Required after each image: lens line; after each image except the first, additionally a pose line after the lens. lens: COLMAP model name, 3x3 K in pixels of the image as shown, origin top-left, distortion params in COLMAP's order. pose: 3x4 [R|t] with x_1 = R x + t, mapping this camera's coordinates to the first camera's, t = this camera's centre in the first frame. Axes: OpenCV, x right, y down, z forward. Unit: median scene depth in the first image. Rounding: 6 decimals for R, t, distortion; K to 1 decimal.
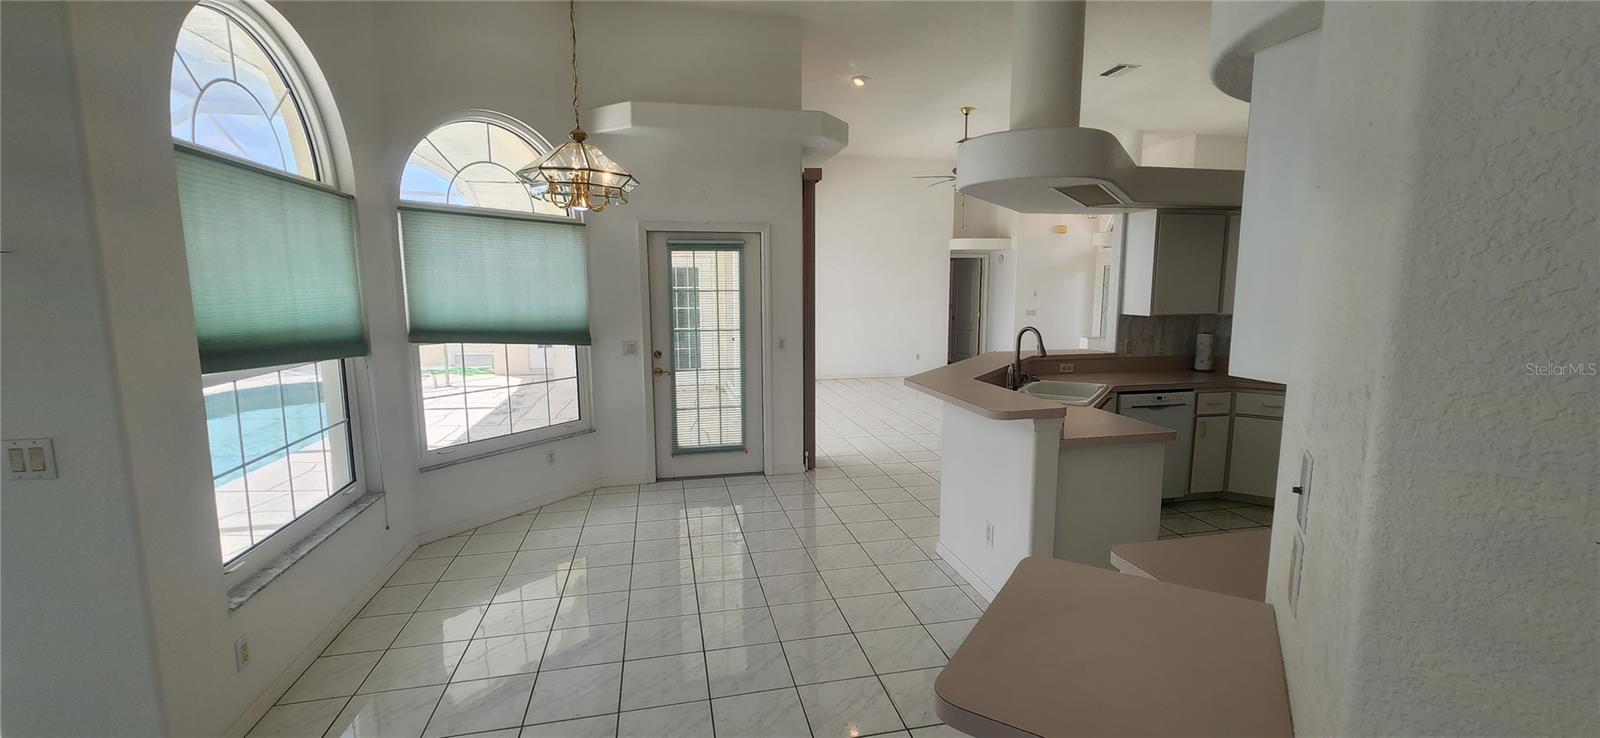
lens RADIAL K [[652.6, 0, 799.7], [0, 652.6, 369.8], [0, 0, 1]] dist [0.002304, -0.003406]
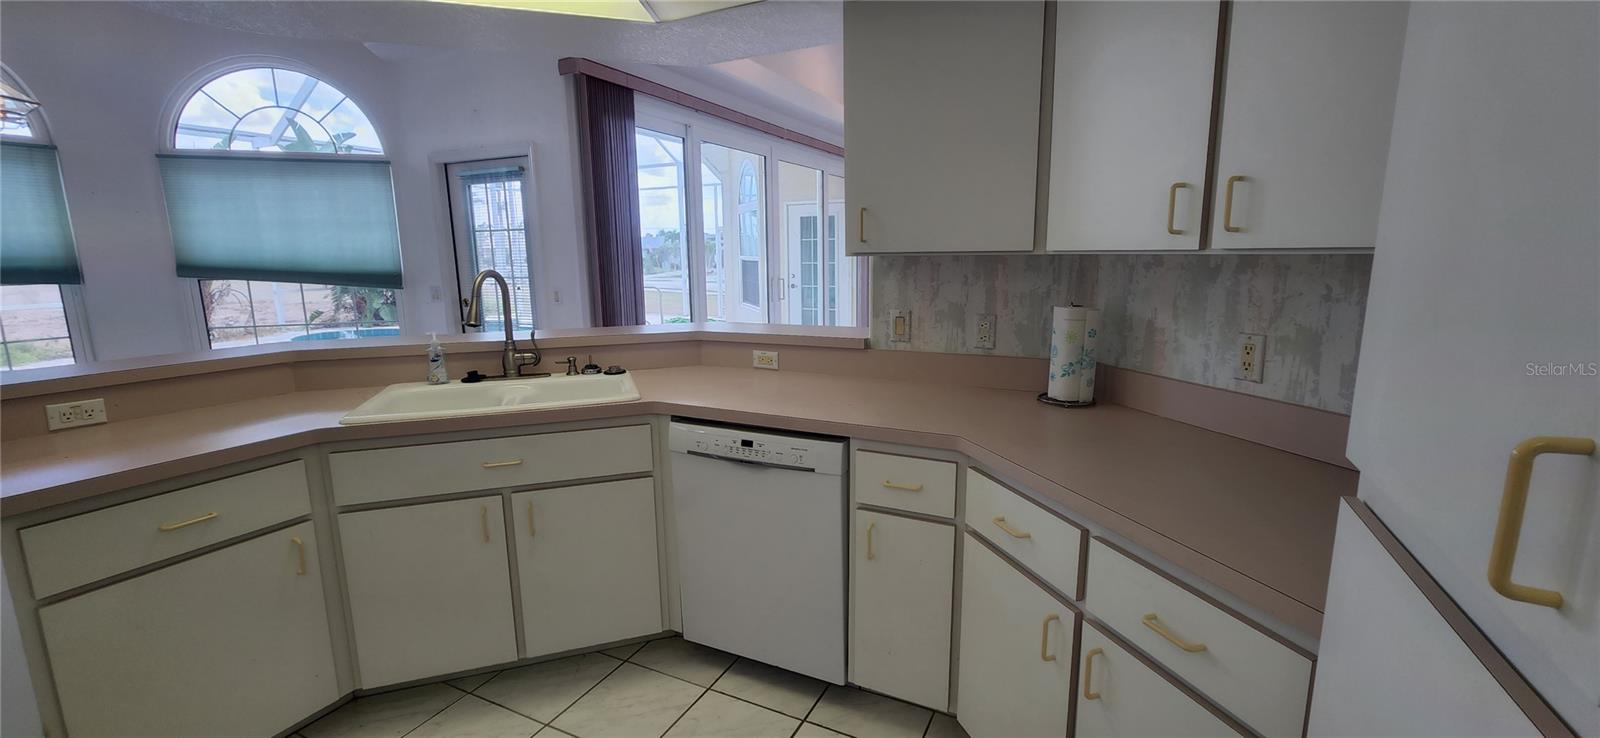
lens RADIAL K [[652.6, 0, 801.9], [0, 652.6, 372.4], [0, 0, 1]] dist [0.002304, -0.003406]
pose [[0.781181, 0.107423, -0.614993, 0.744962], [-0.071898, 0.994011, 0.082301, -0.037171], [0.620150, -0.020075, 0.784226, 0.606673]]
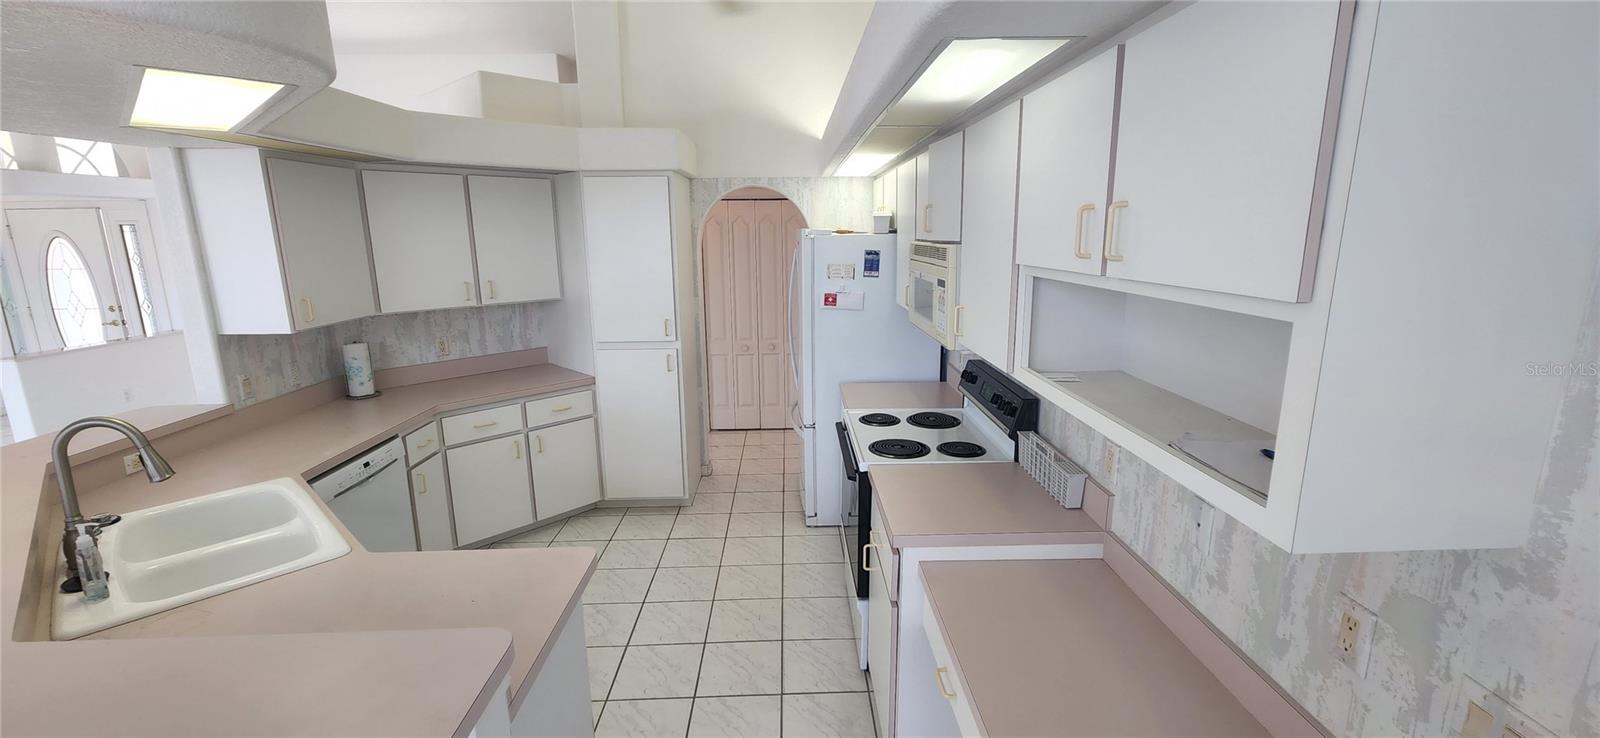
lens RADIAL K [[652.6, 0, 806.0], [0, 652.6, 368.4], [0, 0, 1]] dist [0.002304, -0.003406]
pose [[0.185947, -0.204217, 0.961103, 0.048065], [0.139523, 0.973738, 0.179908, -0.087522], [-0.972603, 0.100642, 0.209557, 0.405344]]
